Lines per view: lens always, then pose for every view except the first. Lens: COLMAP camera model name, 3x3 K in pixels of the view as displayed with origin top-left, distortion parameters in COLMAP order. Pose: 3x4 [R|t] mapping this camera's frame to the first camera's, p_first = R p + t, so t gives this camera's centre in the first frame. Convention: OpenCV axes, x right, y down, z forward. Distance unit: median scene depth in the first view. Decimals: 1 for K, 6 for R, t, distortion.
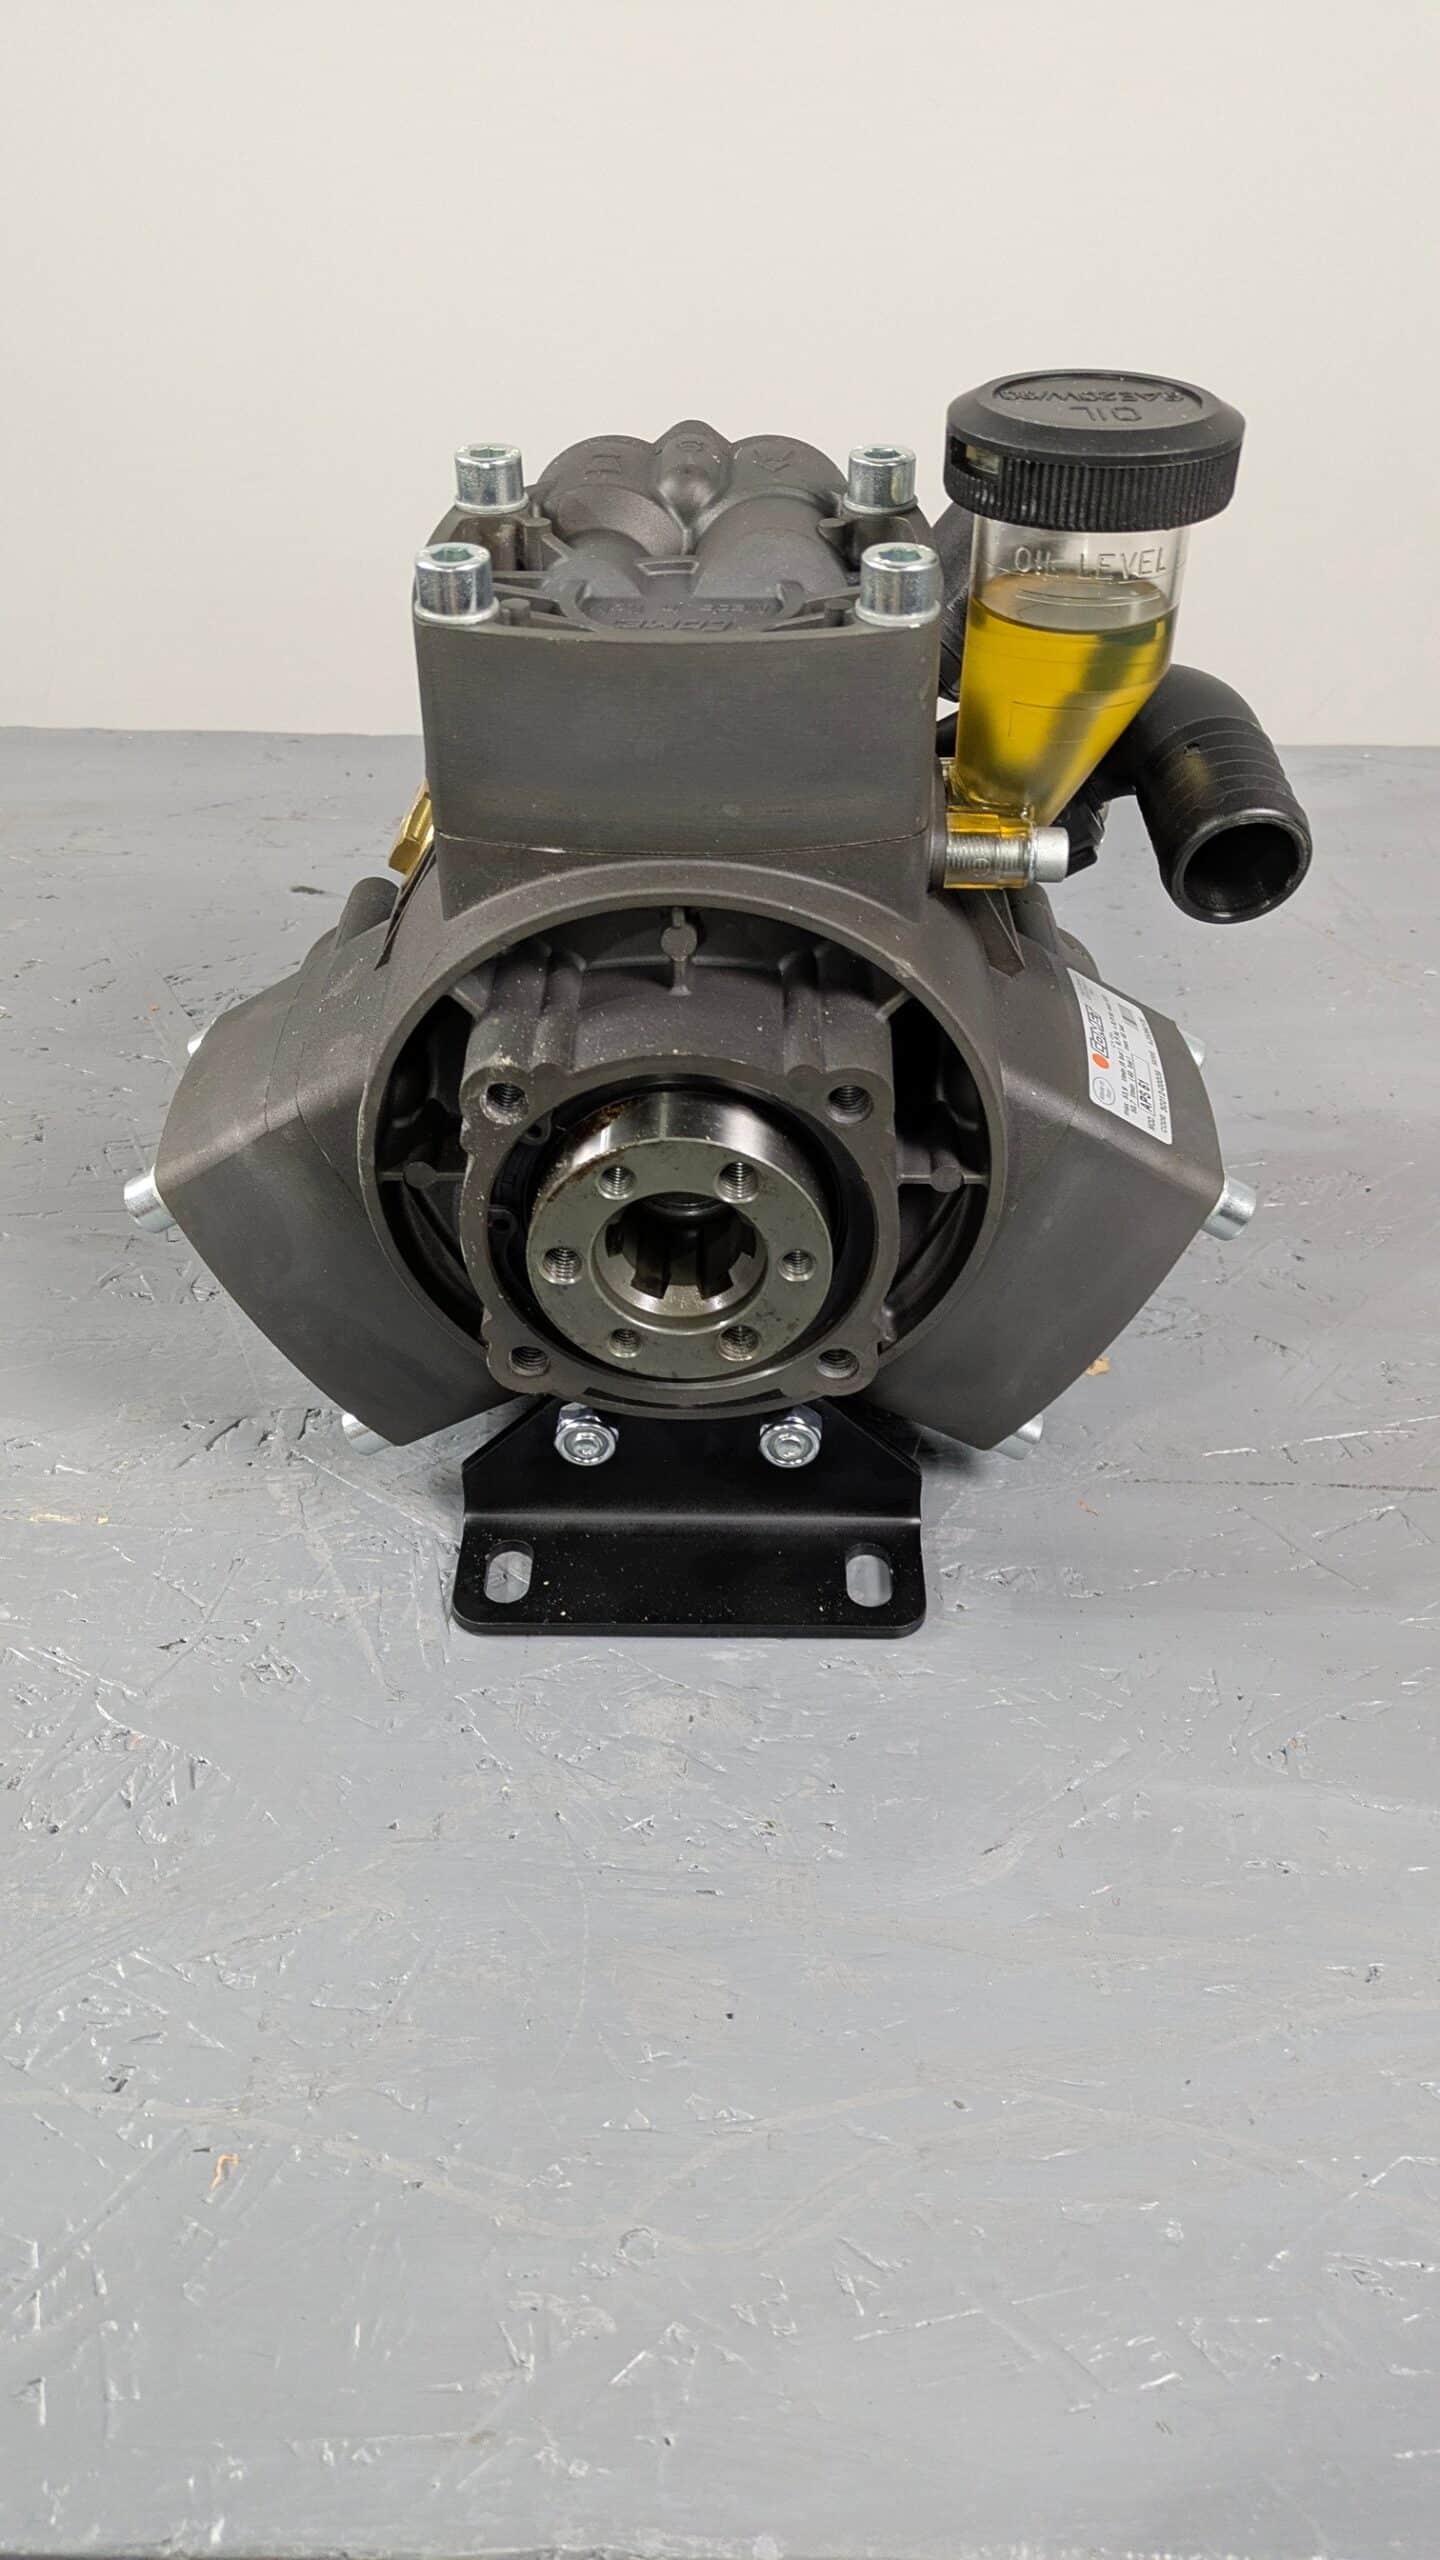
lens RADIAL K [[1943.7, 0, 709.1], [0, 1943.7, 1299.1], [0, 0, 1]] dist [0.030819, -0.047261]
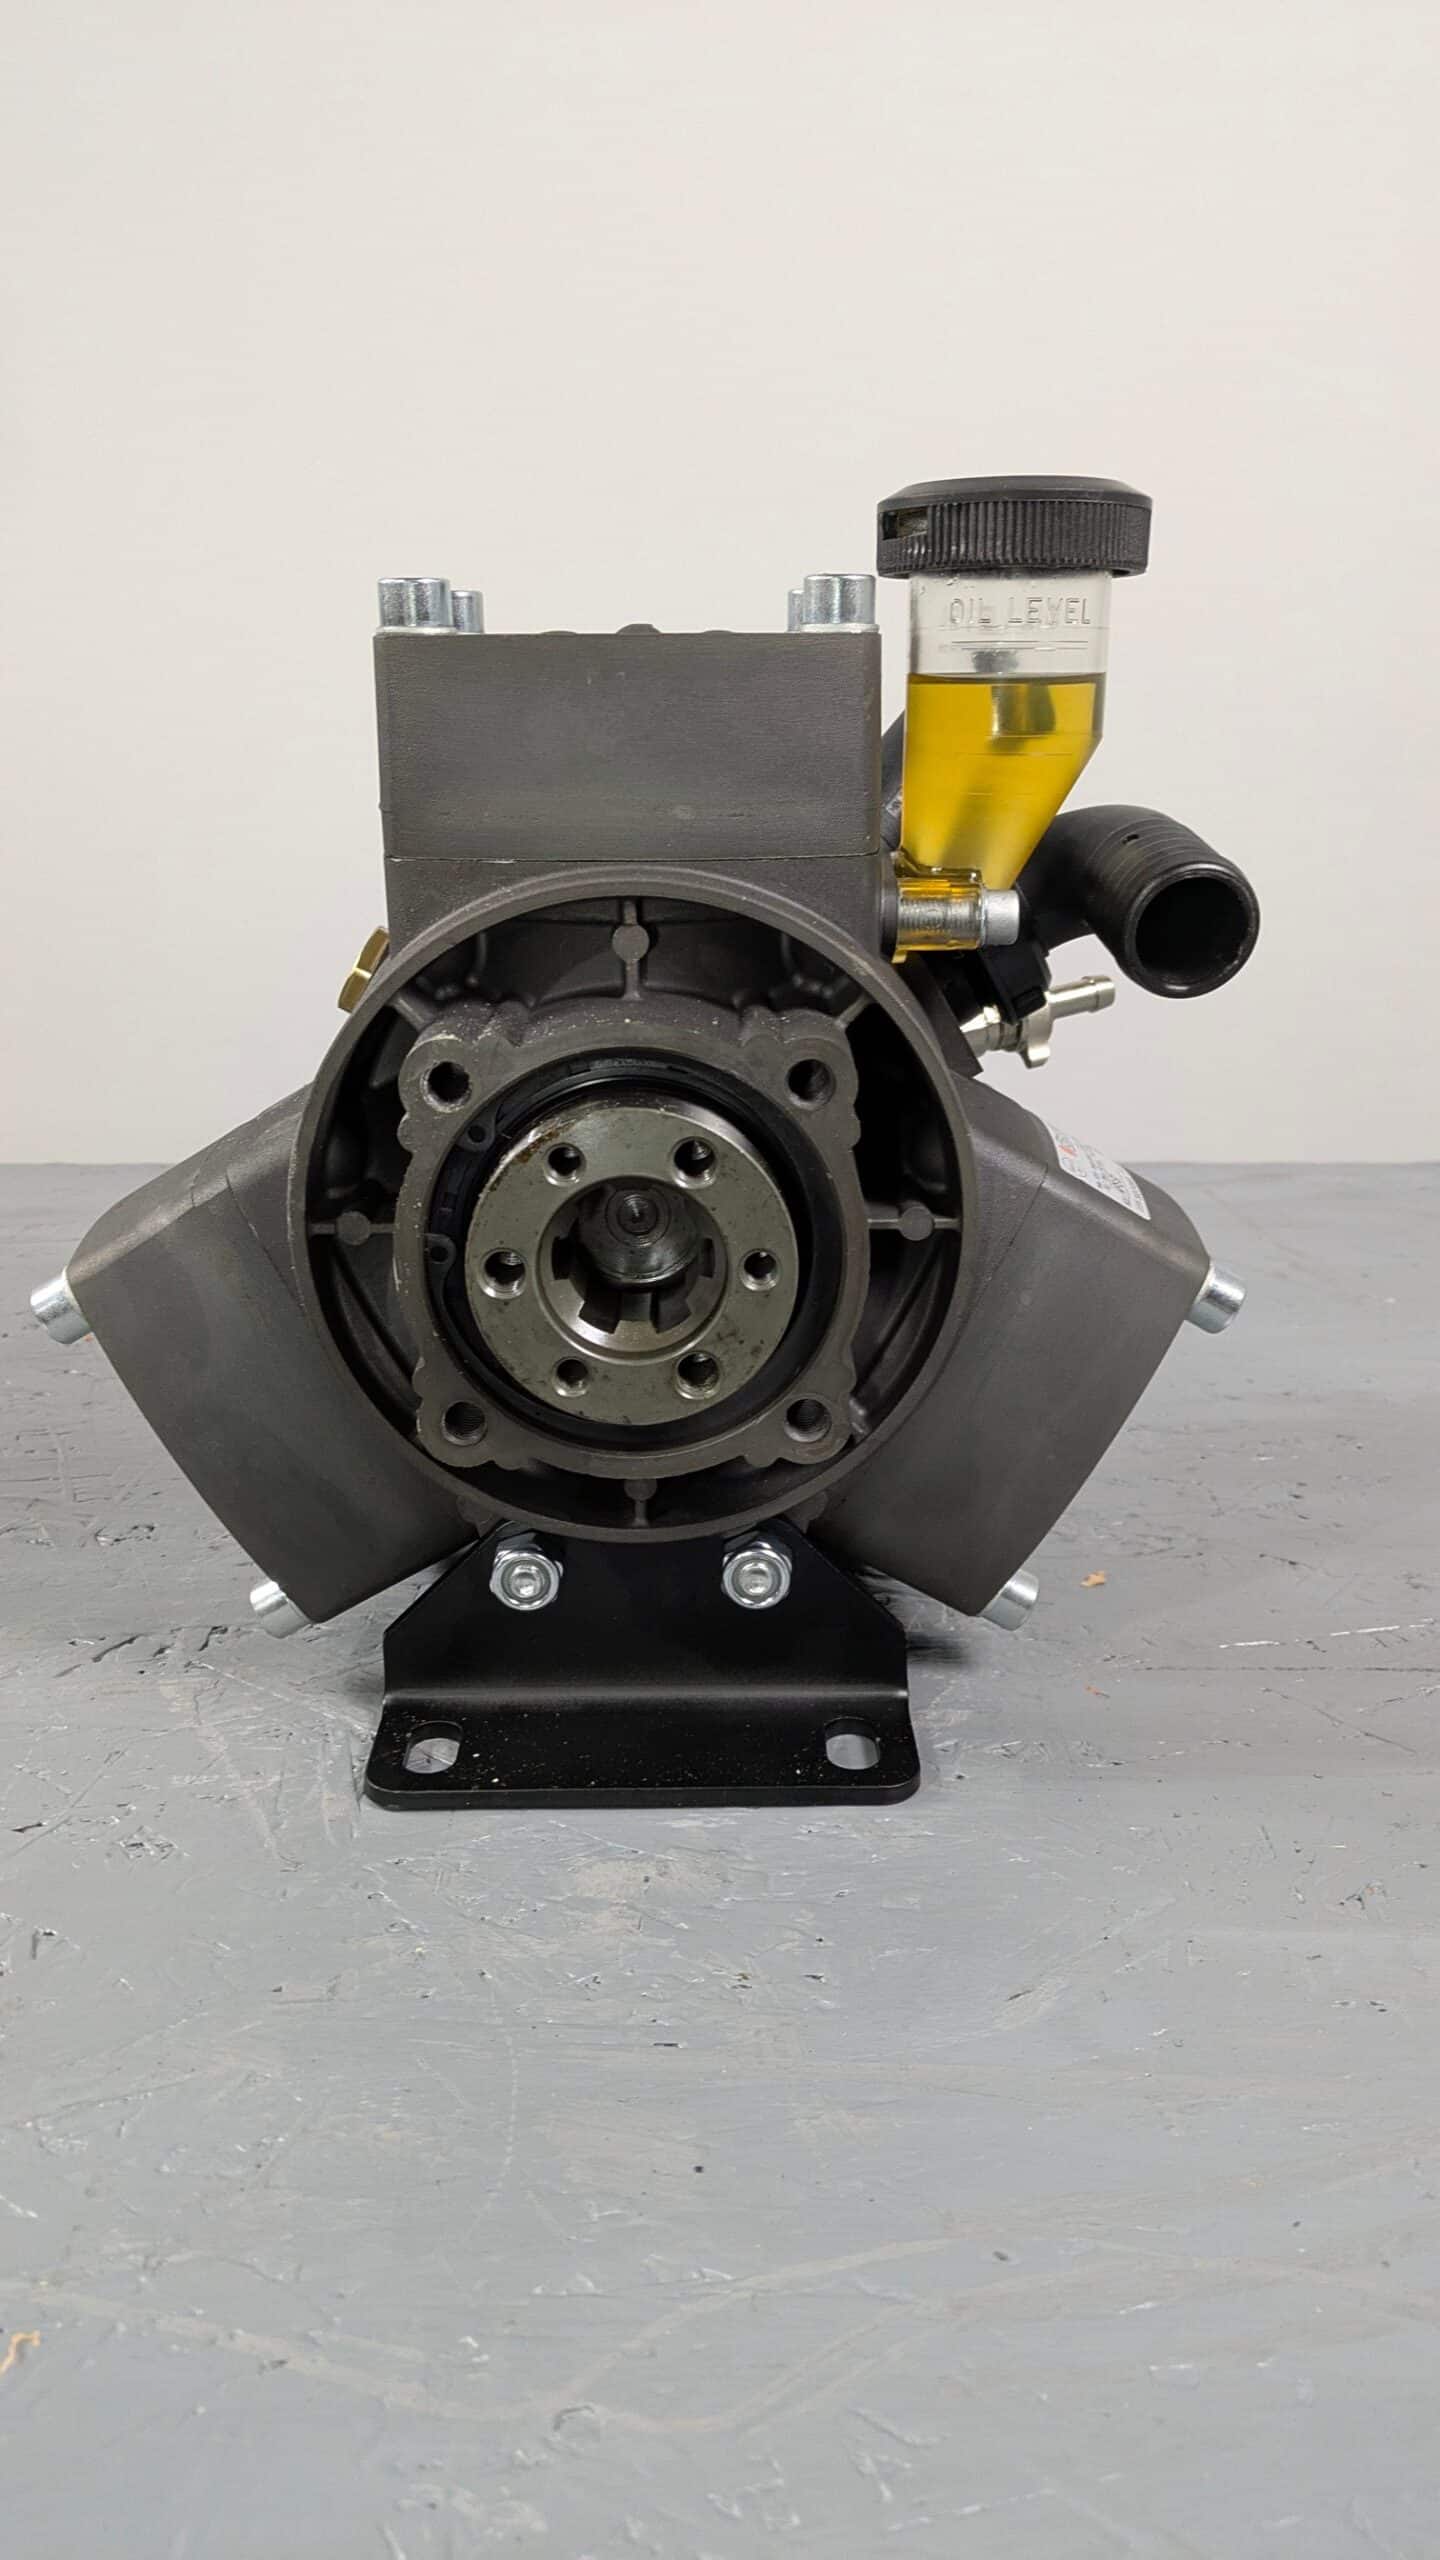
lens RADIAL K [[1943.7, 0, 701.3], [0, 1943.7, 1265.8], [0, 0, 1]] dist [0.030819, -0.047261]
pose [[0.999703, -0.007613, 0.023132, -0.003205], [0.015657, 0.928453, -0.371120, 0.289805], [-0.018651, 0.371373, 0.928297, 0.132239]]
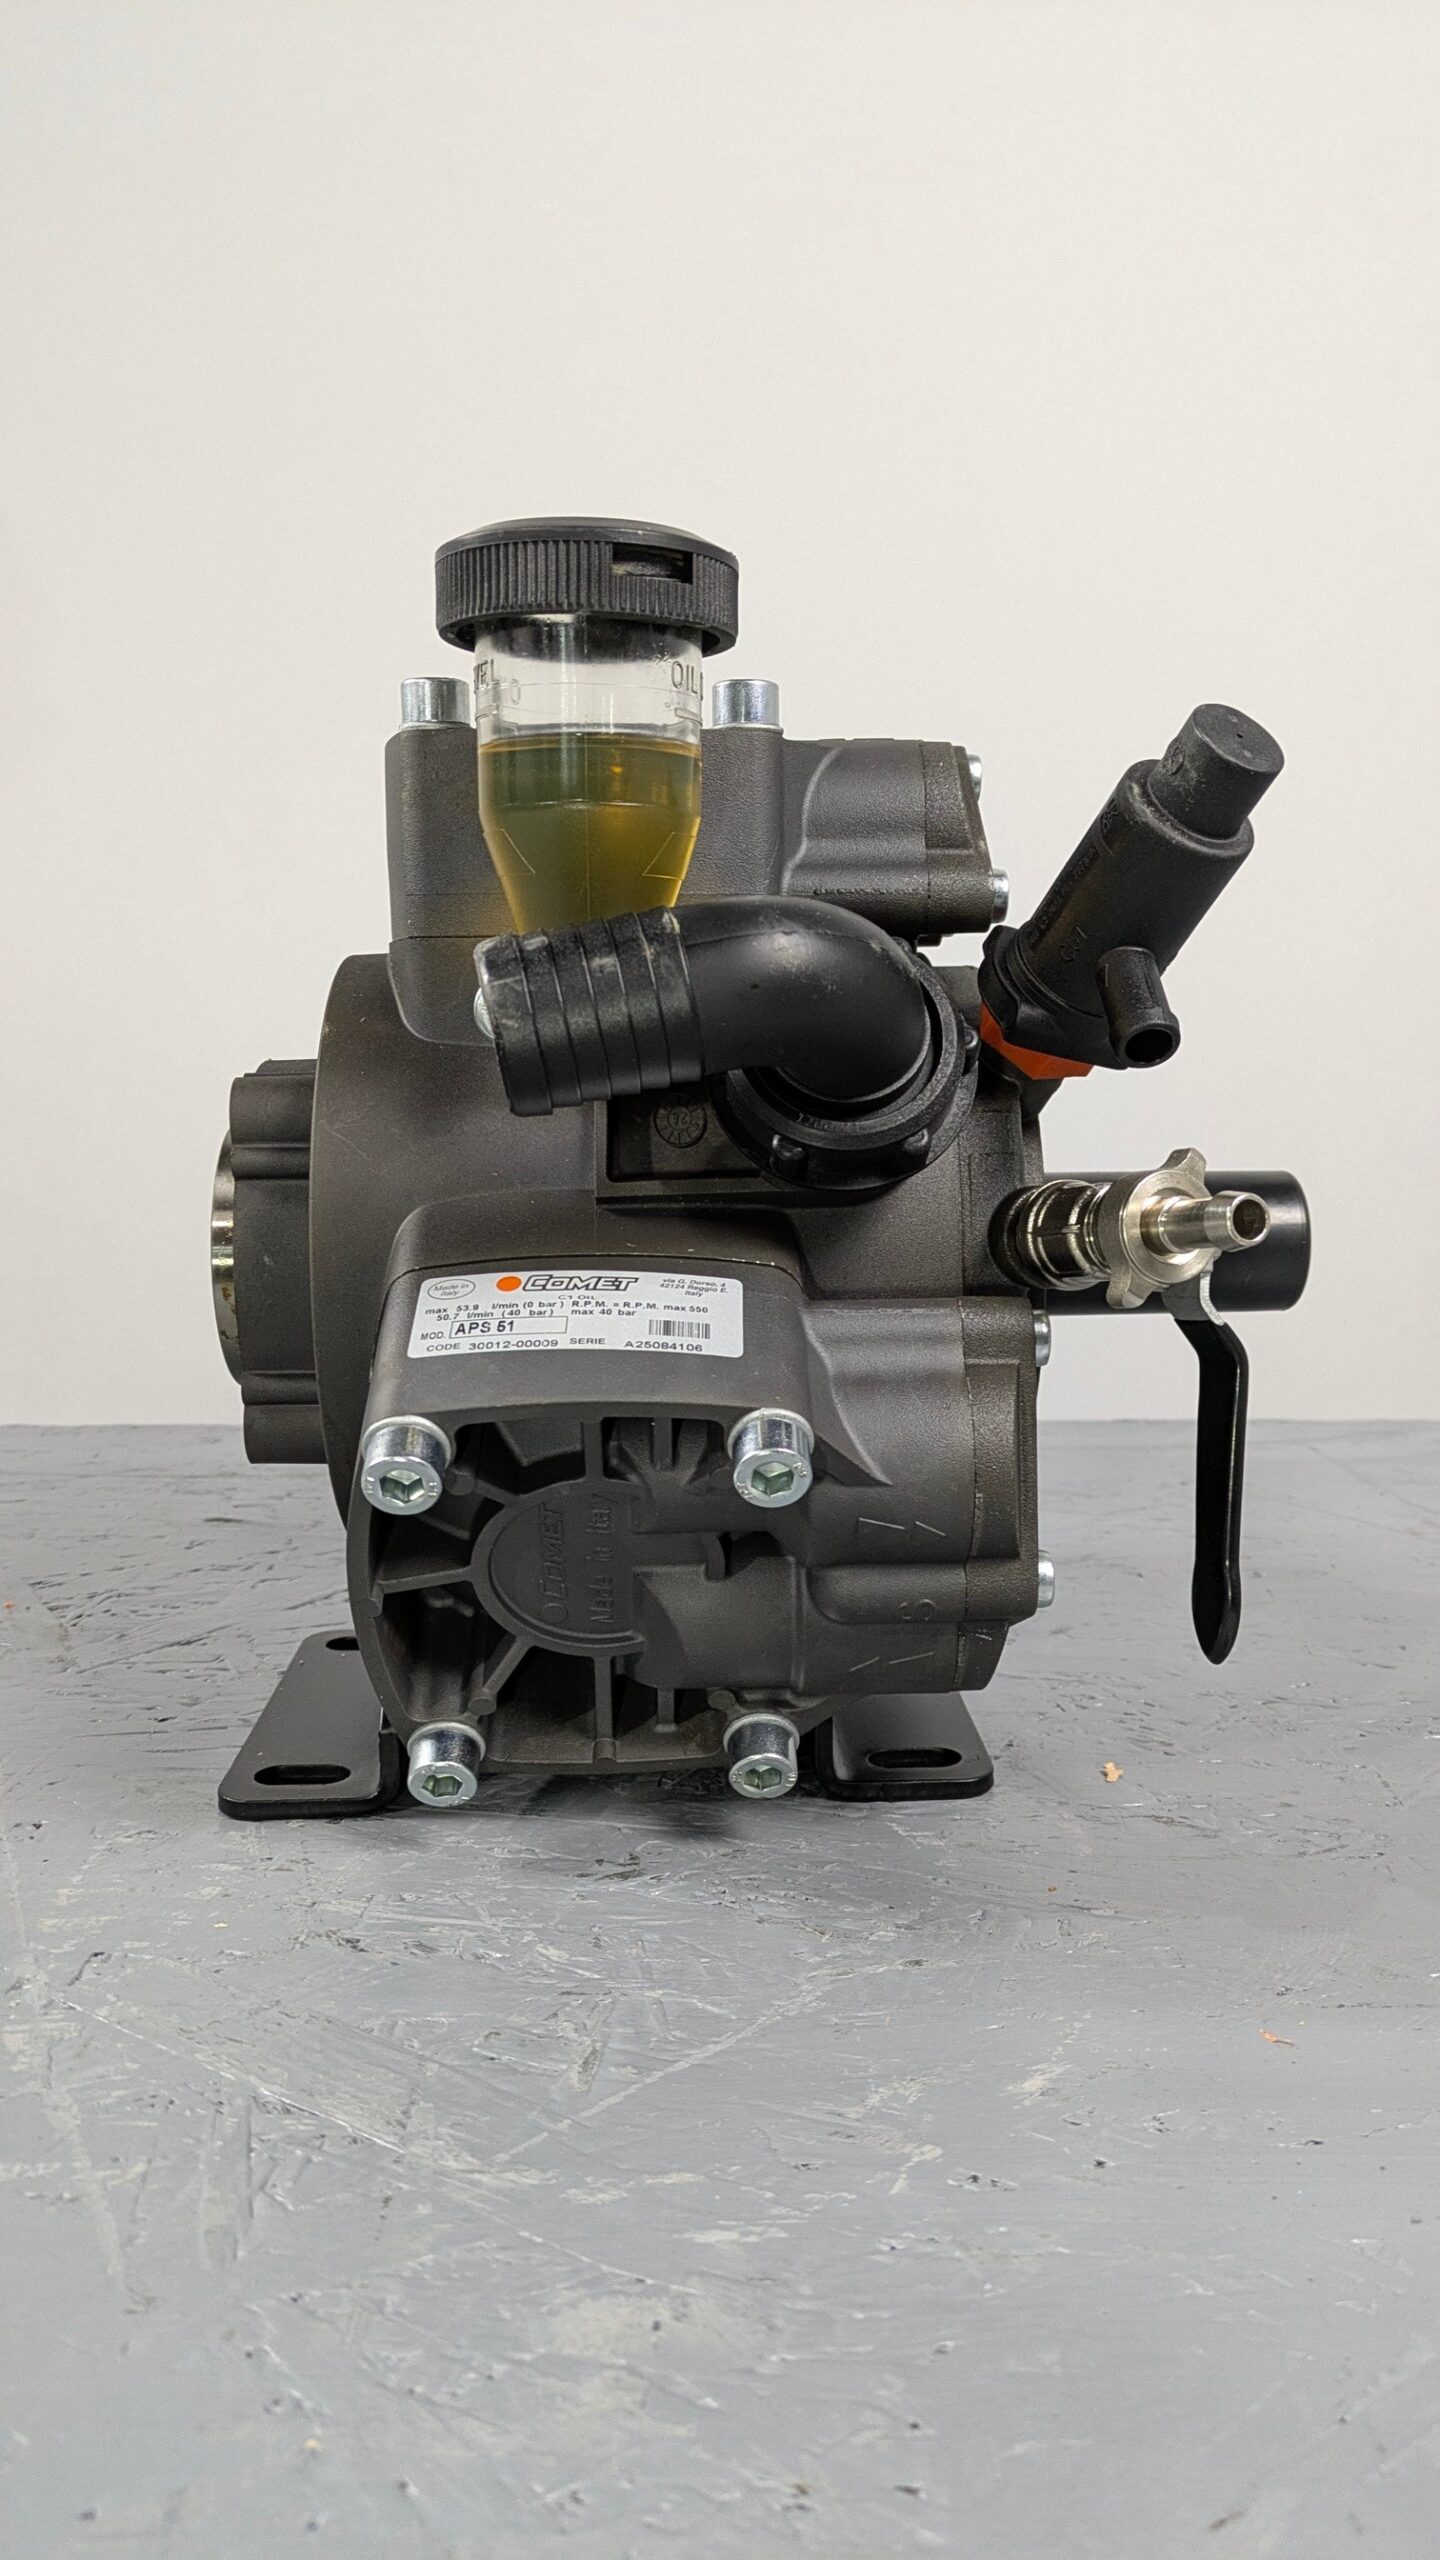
lens RADIAL K [[1943.7, 0, 740.1], [0, 1943.7, 1274.8], [0, 0, 1]] dist [0.030819, -0.047261]
pose [[0.999691, -0.006883, 0.023892, 0.003752], [0.018279, 0.854878, -0.518507, 0.256660], [-0.016856, 0.518784, 0.854739, 0.363842]]
